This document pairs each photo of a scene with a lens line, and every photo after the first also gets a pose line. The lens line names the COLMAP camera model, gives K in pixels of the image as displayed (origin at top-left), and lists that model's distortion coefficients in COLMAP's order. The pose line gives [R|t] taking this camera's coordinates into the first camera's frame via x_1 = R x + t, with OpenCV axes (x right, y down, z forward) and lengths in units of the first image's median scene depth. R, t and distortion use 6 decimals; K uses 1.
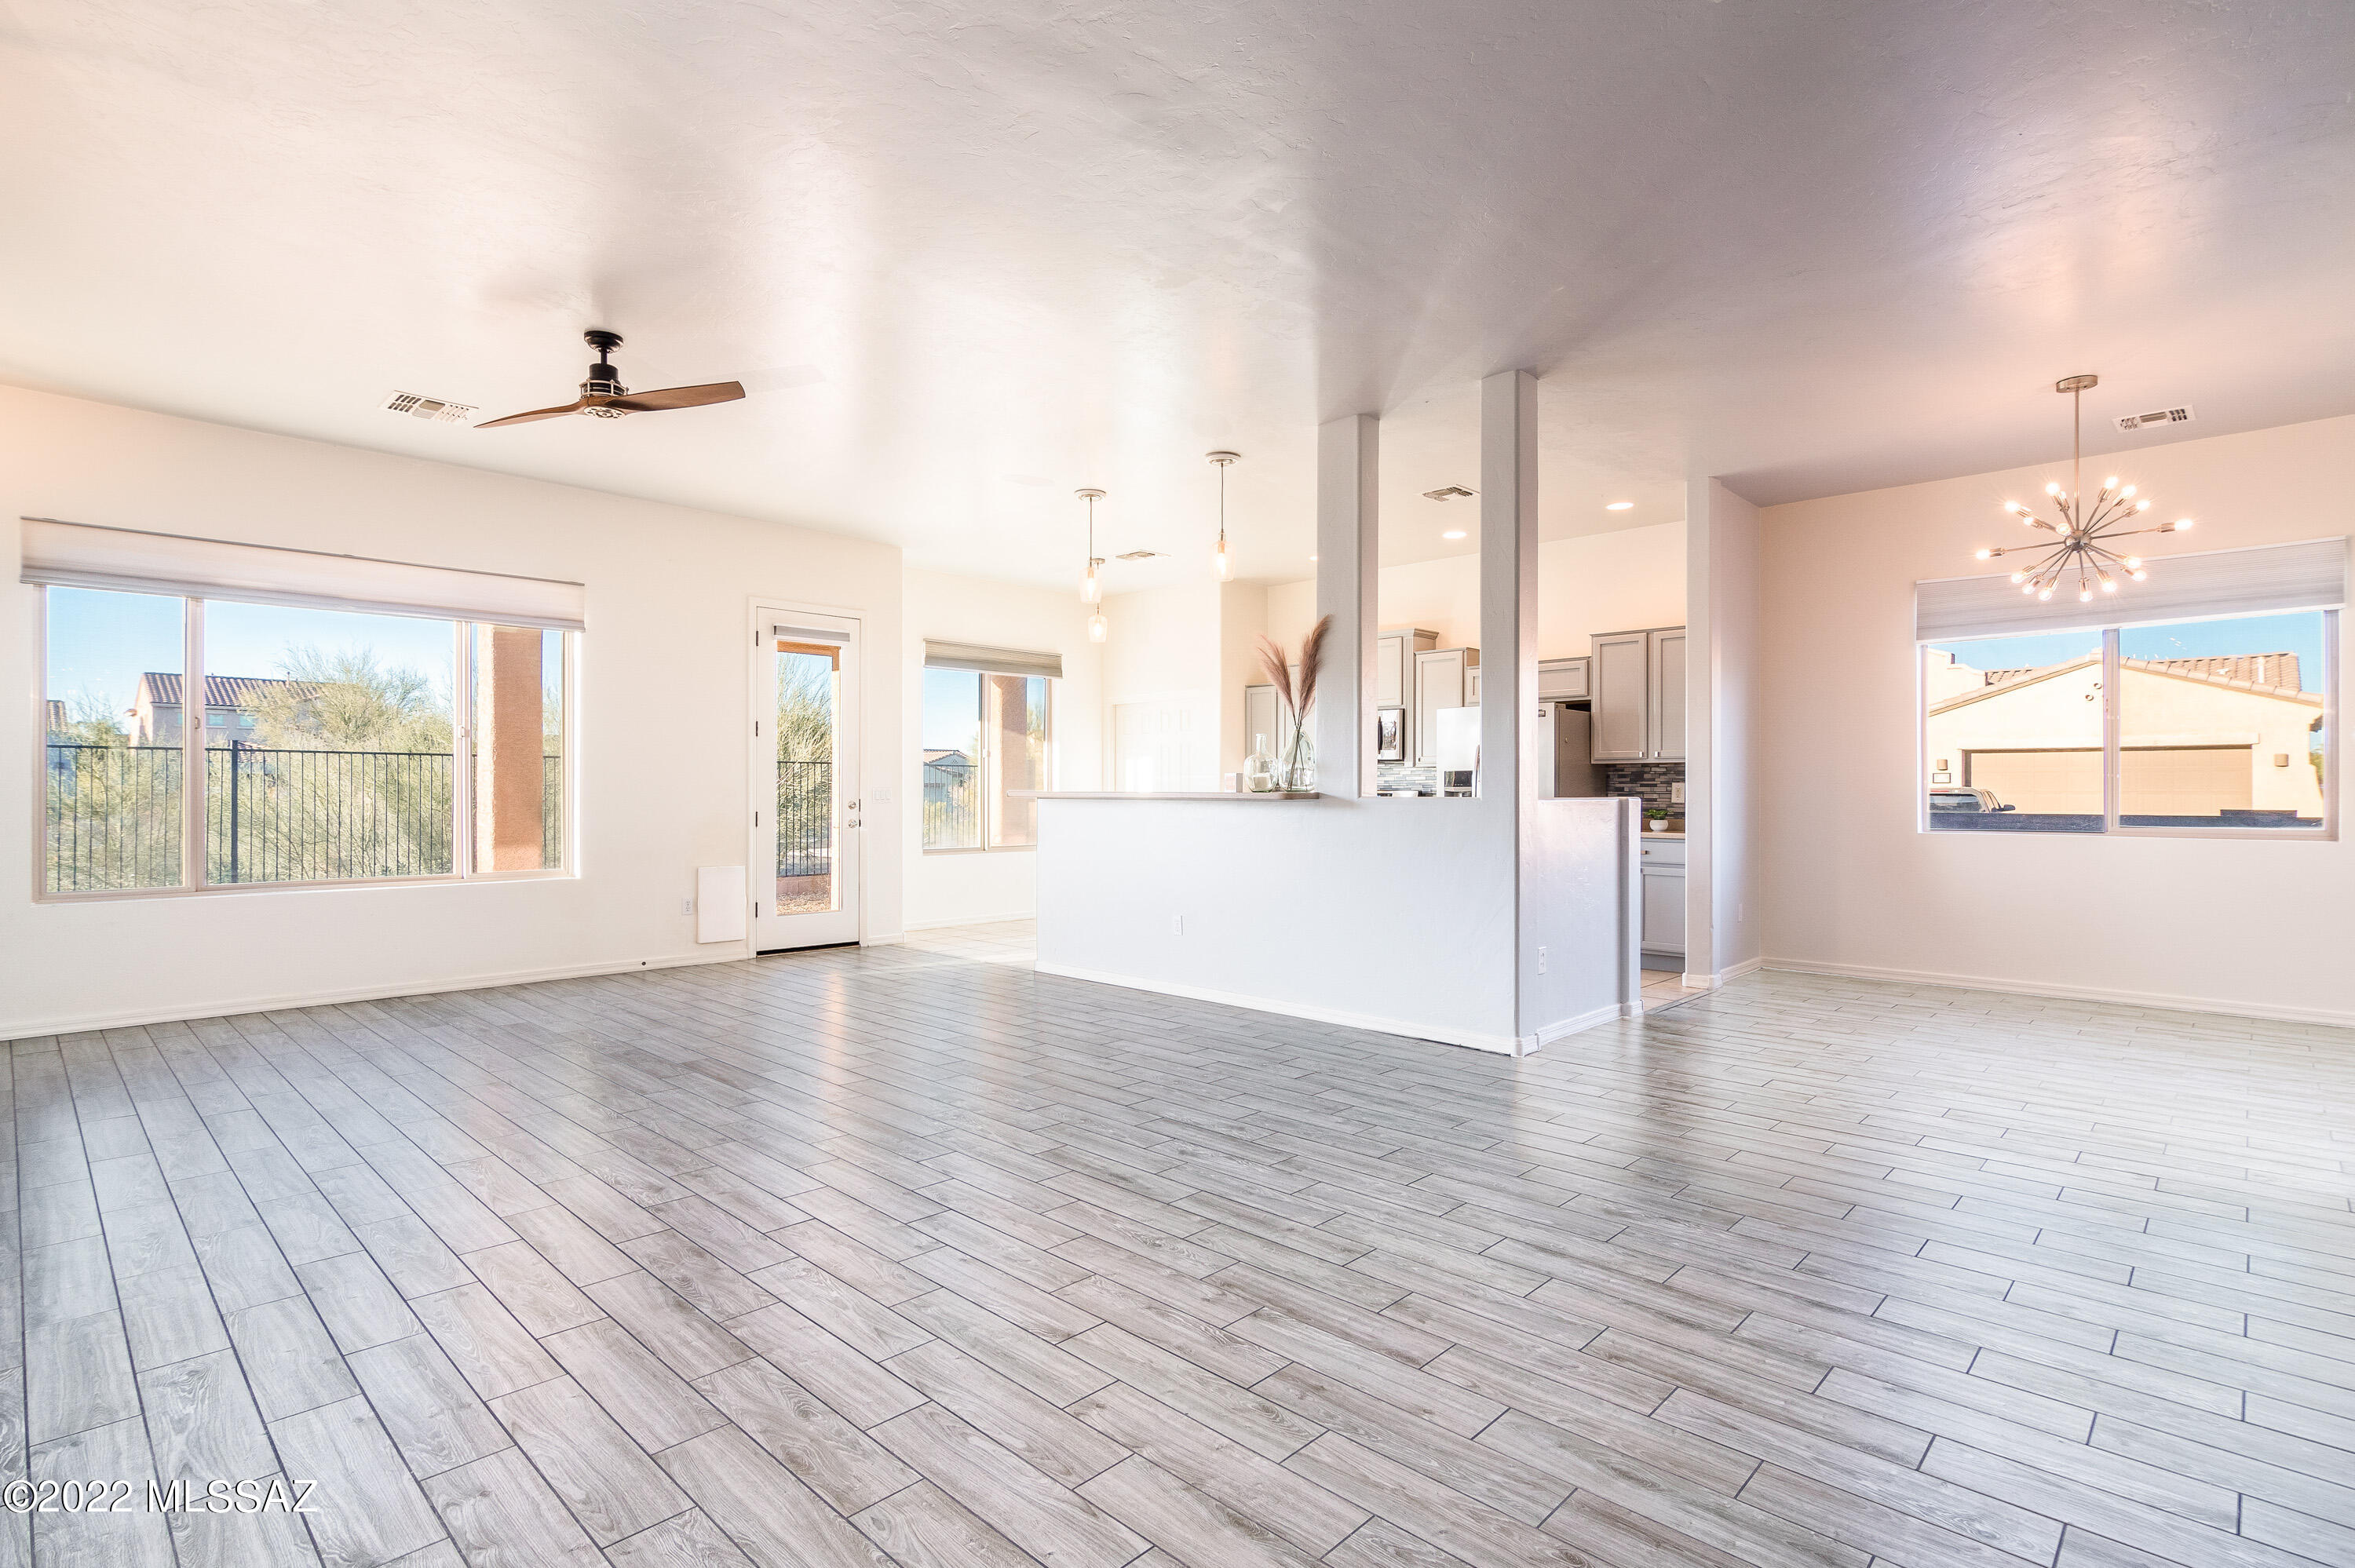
lens RADIAL K [[1133.6, 0, 1171.4], [0, 1133.6, 787.0], [0, 0, 1]] dist [-0.007762, 0.005901]
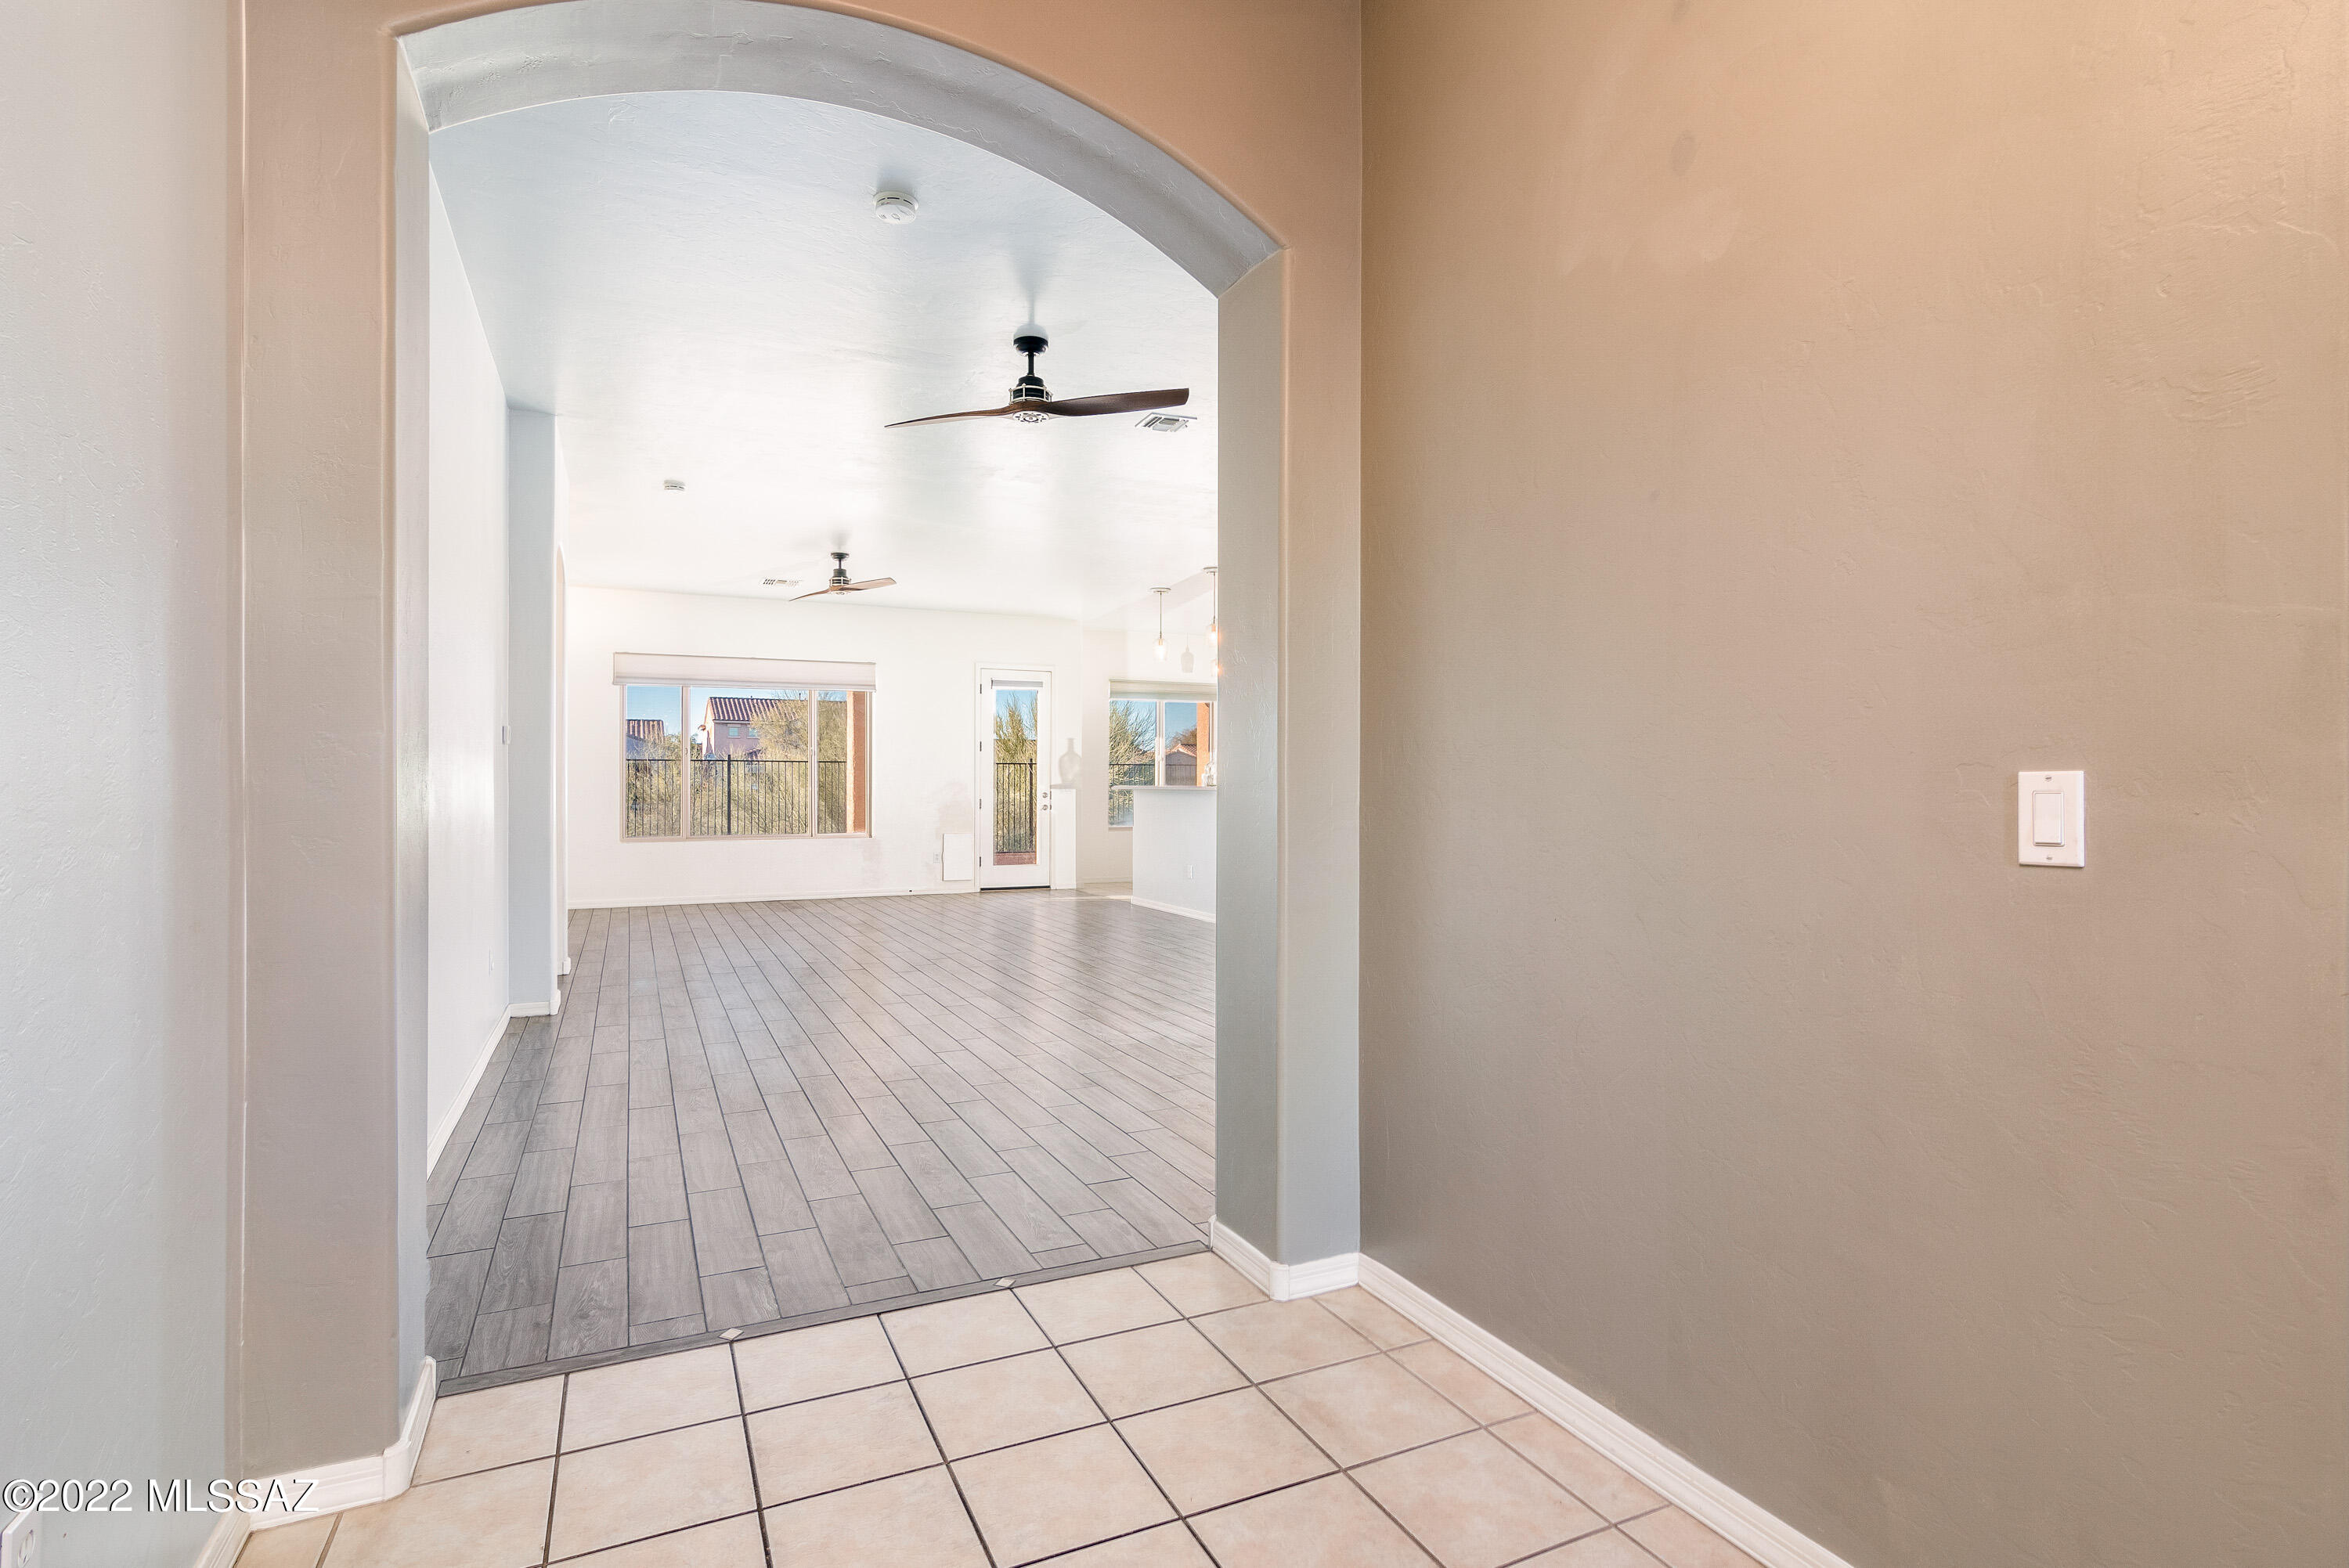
lens RADIAL K [[1130.8, 0, 1168.4], [0, 1130.8, 787.0], [0, 0, 1]] dist [-0.007762, 0.005901]
pose [[0.936845, -0.001037, -0.349744, 0.733057], [0.002544, 0.999989, 0.003850, -0.000640], [0.349736, -0.004497, 0.936837, -0.653227]]
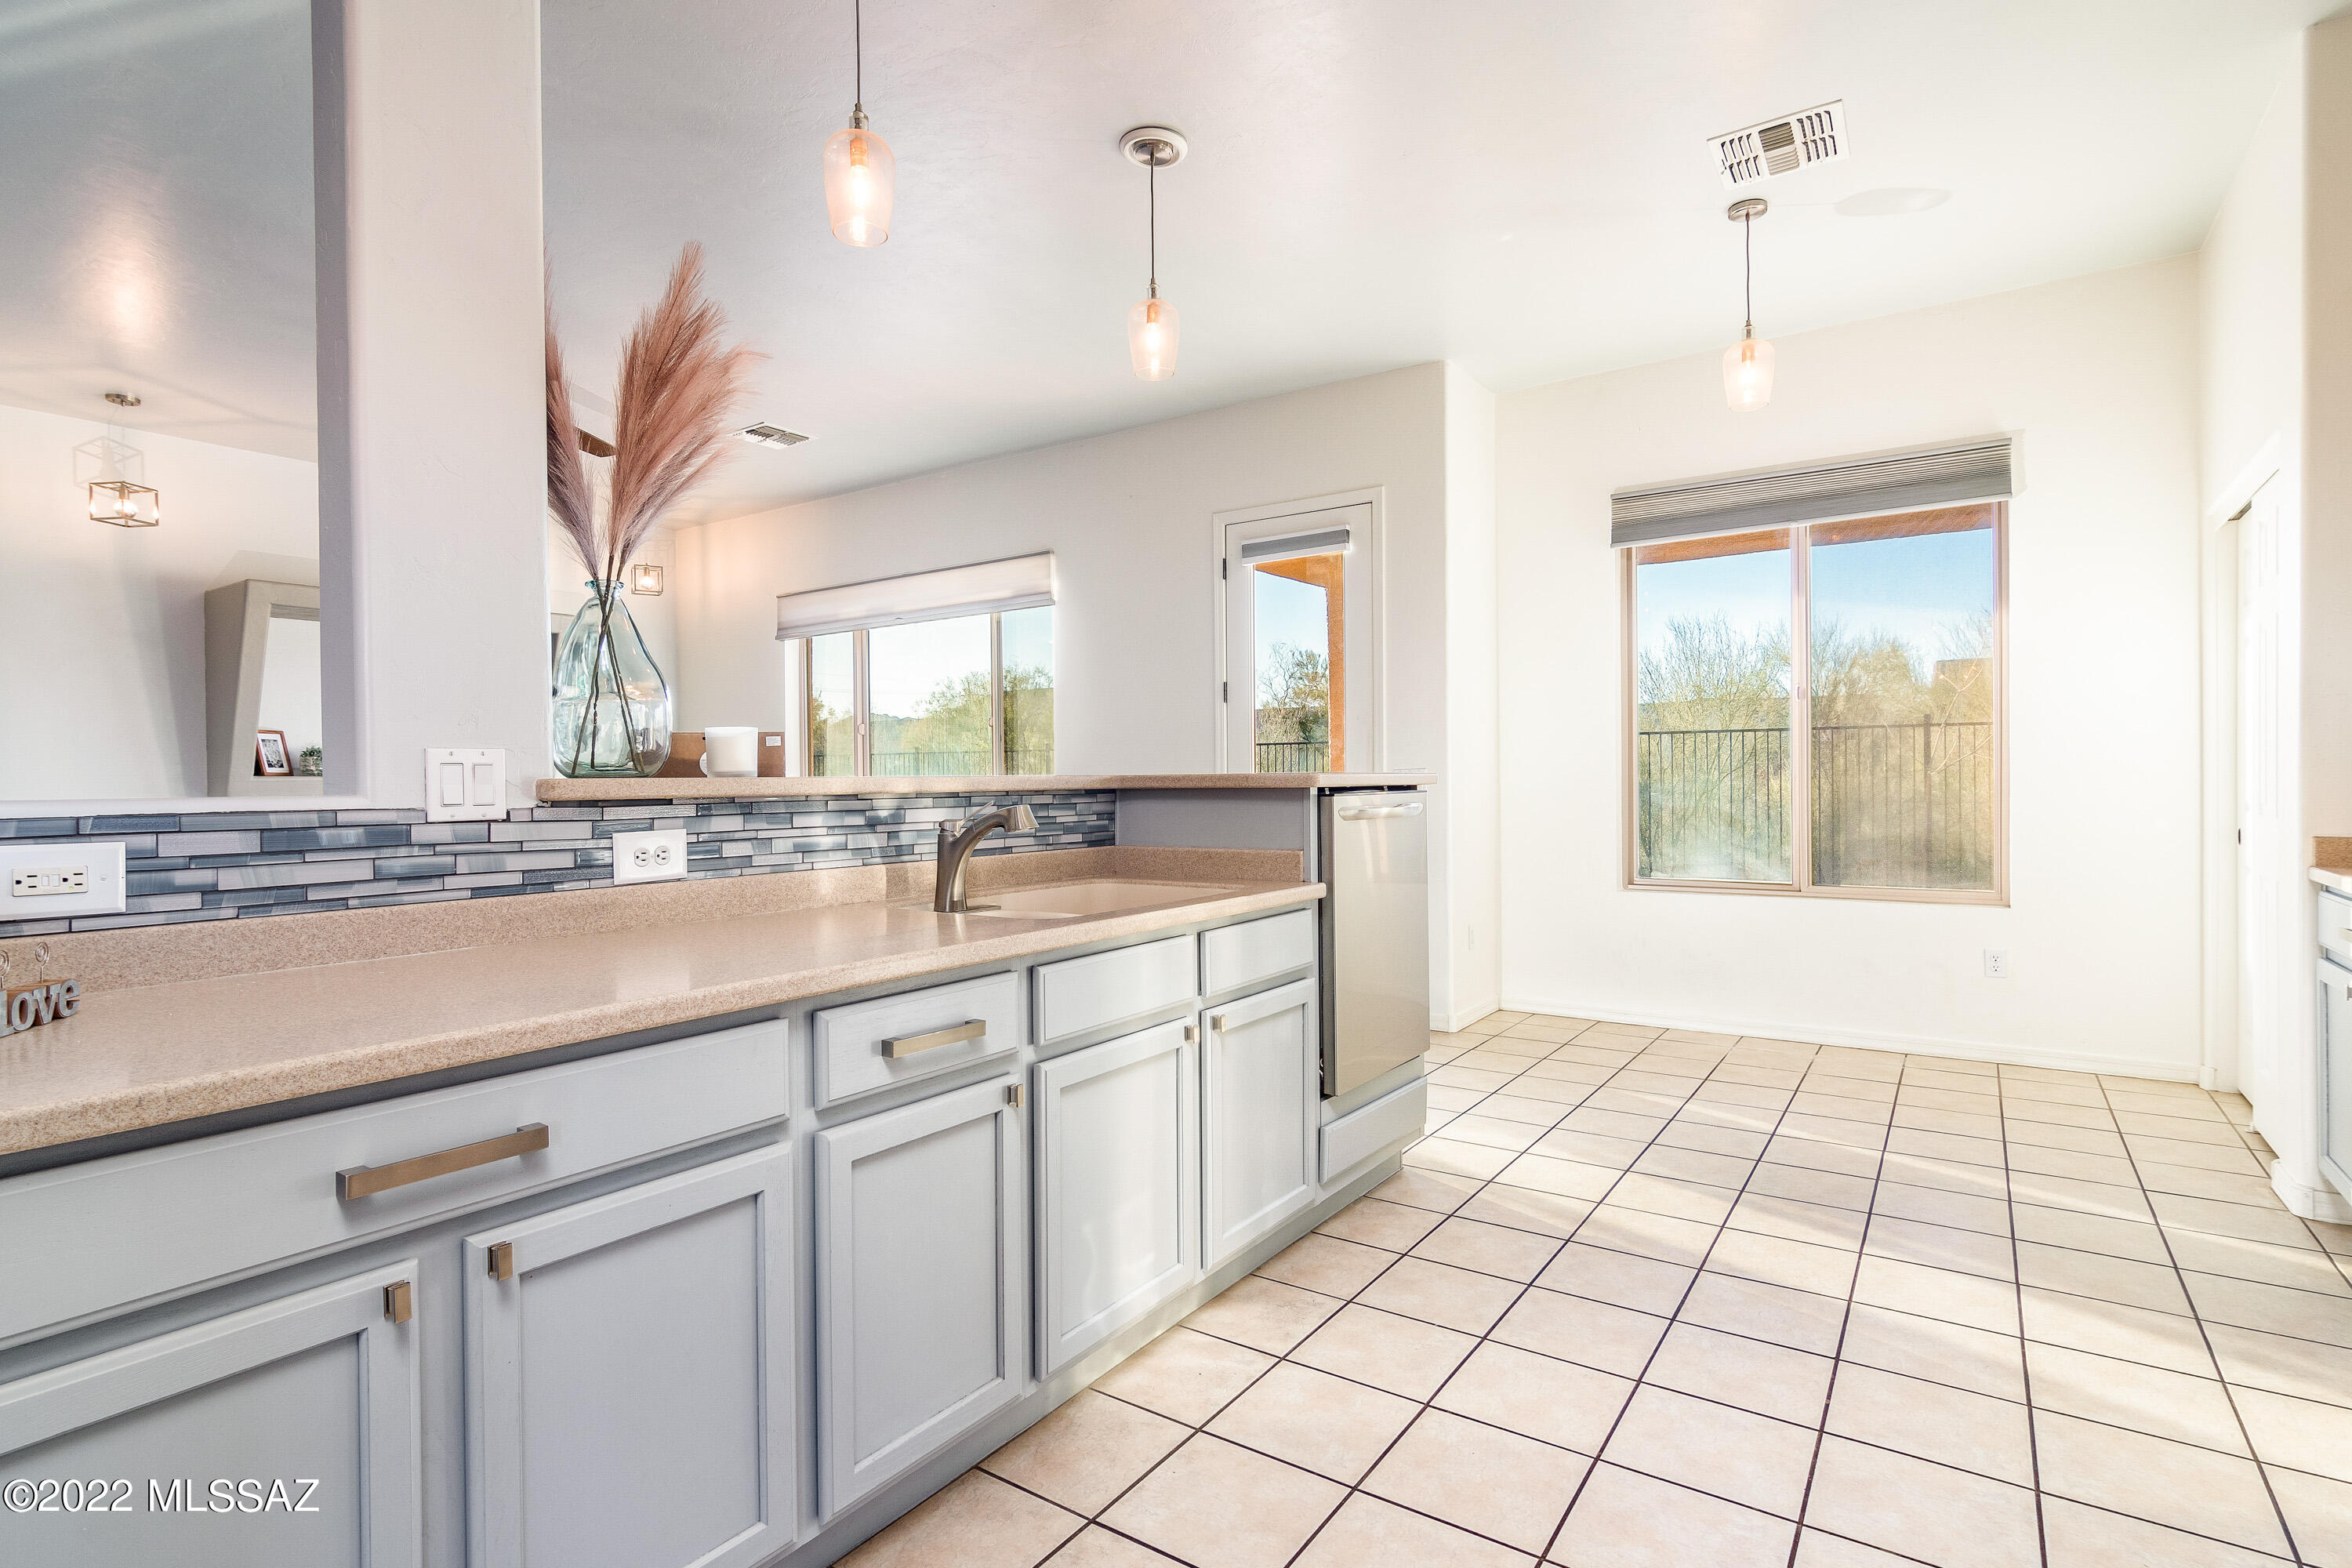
lens RADIAL K [[1155.5, 0, 1176.0], [0, 1155.5, 784.0], [0, 0, 1]] dist [-0.009286, -0.000897]
pose [[0.166216, 0.002166, -0.986087, 0.628471], [0.015928, 0.999861, 0.004881, 0.007797], [0.985961, -0.016518, 0.166158, 1.446975]]
